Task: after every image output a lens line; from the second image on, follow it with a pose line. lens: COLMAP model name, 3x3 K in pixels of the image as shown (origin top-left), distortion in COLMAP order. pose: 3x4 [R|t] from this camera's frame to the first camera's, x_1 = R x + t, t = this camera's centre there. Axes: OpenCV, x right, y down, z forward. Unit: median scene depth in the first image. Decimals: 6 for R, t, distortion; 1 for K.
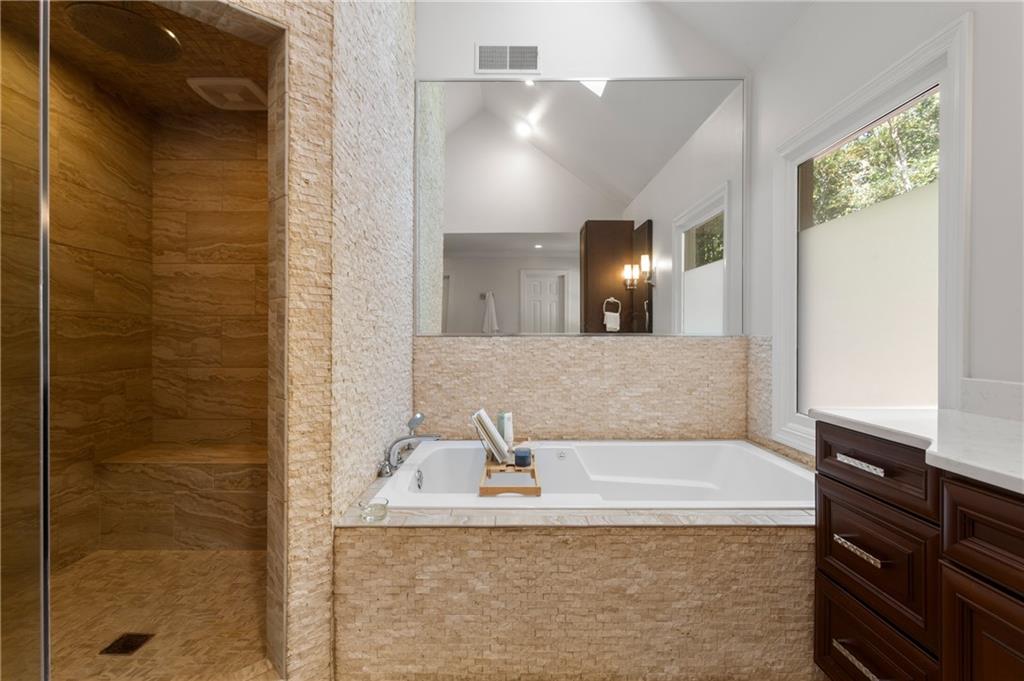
lens RADIAL K [[488.8, 0, 505.1], [0, 488.8, 335.4], [0, 0, 1]] dist [0.001264, 0.001788]
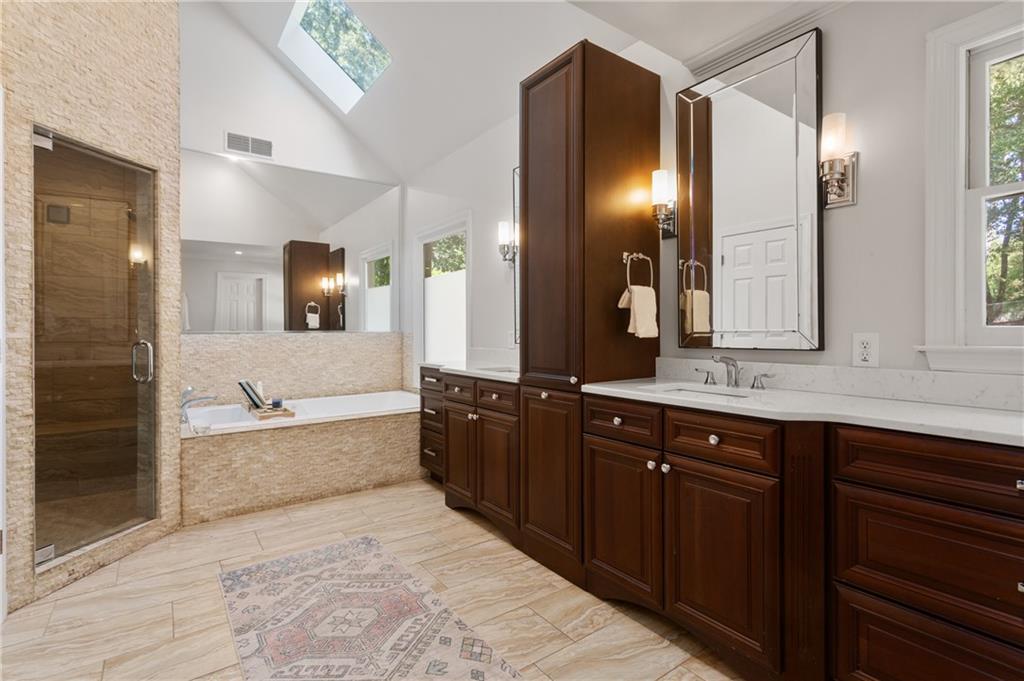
lens RADIAL K [[488.8, 0, 505.5], [0, 488.8, 332.5], [0, 0, 1]] dist [0.001264, 0.001788]
pose [[0.810208, -0.007799, 0.586091, -0.433158], [0.005772, 0.999969, 0.005327, -0.007276], [-0.586115, -0.000934, 0.810228, -1.182012]]
